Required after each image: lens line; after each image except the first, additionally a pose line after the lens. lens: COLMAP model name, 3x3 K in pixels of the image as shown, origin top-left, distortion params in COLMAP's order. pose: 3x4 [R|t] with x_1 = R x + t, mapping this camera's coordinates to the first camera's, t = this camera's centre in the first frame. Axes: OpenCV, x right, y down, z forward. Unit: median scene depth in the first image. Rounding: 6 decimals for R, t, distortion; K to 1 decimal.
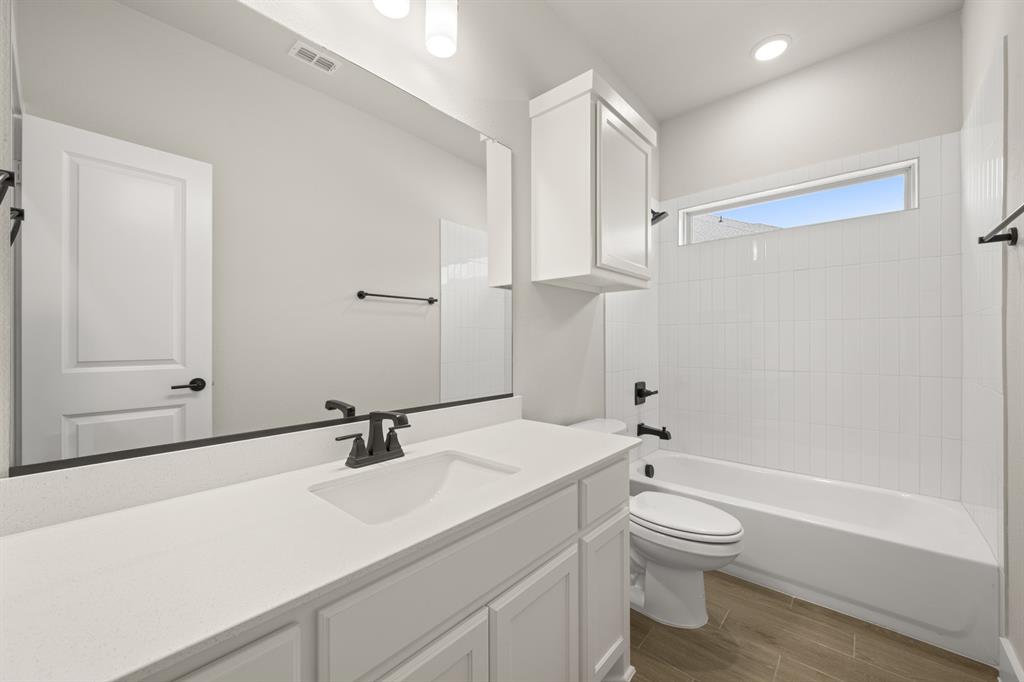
lens RADIAL K [[403.9, 0, 512.0], [0, 403.9, 341.0], [0, 0, 1]] dist [-0.000815, -0.000031]
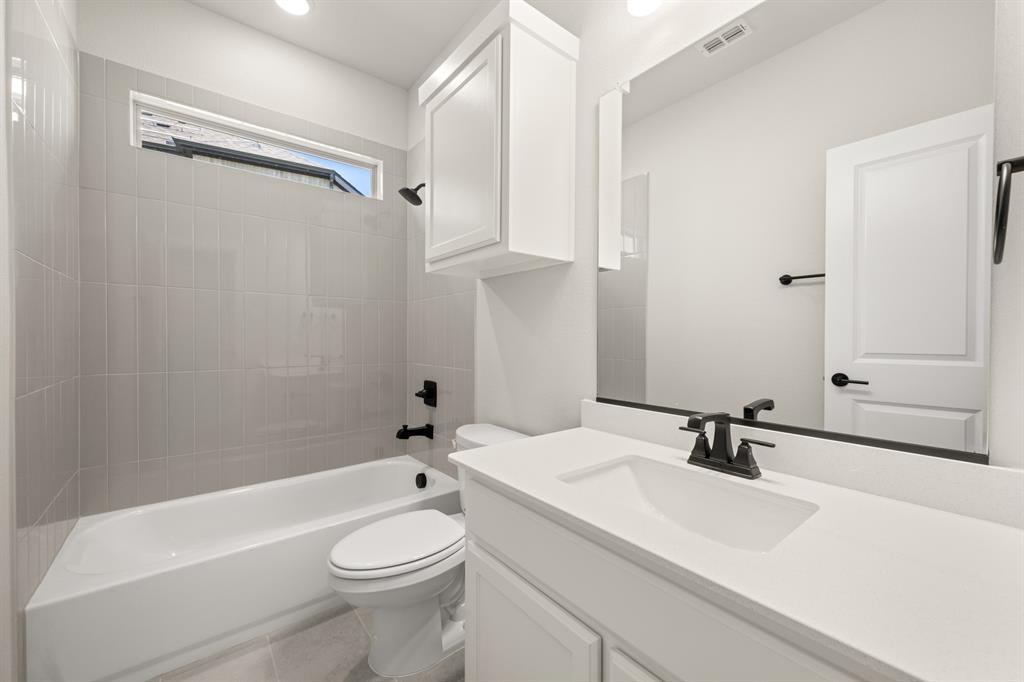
lens RADIAL K [[404.5, 0, 512.0], [0, 404.5, 341.0], [0, 0, 1]] dist [0.028054, 0.000045]
pose [[-0.175135, 0.015845, -0.984417, 0.614144], [0.006133, 0.999869, 0.015003, 0.001766], [0.984525, -0.003410, -0.175210, 0.710343]]
